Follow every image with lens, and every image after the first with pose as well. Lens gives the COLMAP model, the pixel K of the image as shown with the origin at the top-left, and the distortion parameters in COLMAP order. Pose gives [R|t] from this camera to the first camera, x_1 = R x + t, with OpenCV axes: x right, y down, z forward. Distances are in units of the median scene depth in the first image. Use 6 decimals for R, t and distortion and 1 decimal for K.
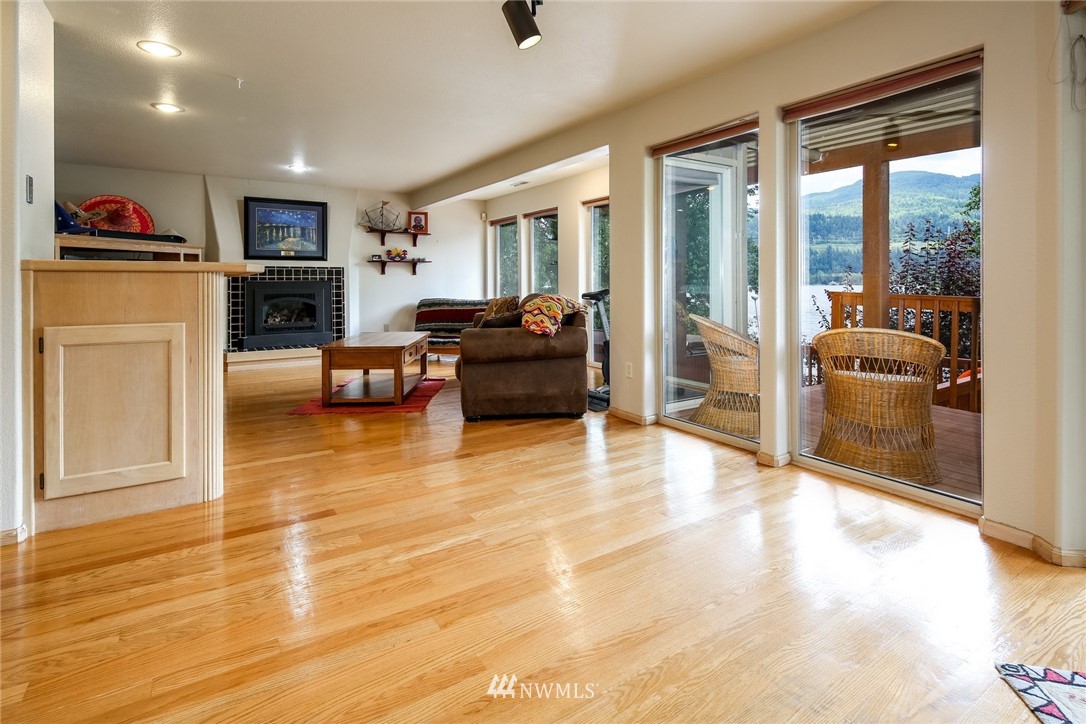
lens RADIAL K [[541.1, 0, 518.9], [0, 541.1, 280.9], [0, 0, 1]] dist [0.008364, -0.004226]
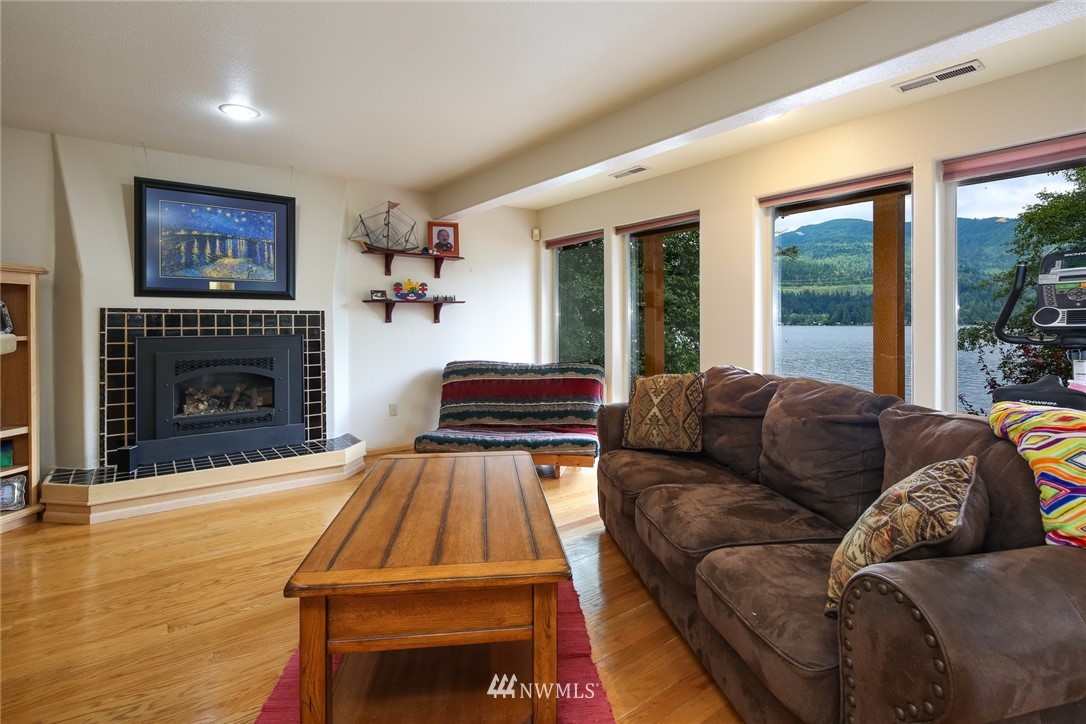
lens RADIAL K [[541.1, 0, 528.1], [0, 541.1, 322.0], [0, 0, 1]] dist [0.008364, -0.004226]
pose [[0.996172, 0.001089, 0.087410, -0.156963], [-0.001246, 0.999998, 0.001749, -0.014726], [-0.087408, -0.001851, 0.996171, 0.403732]]
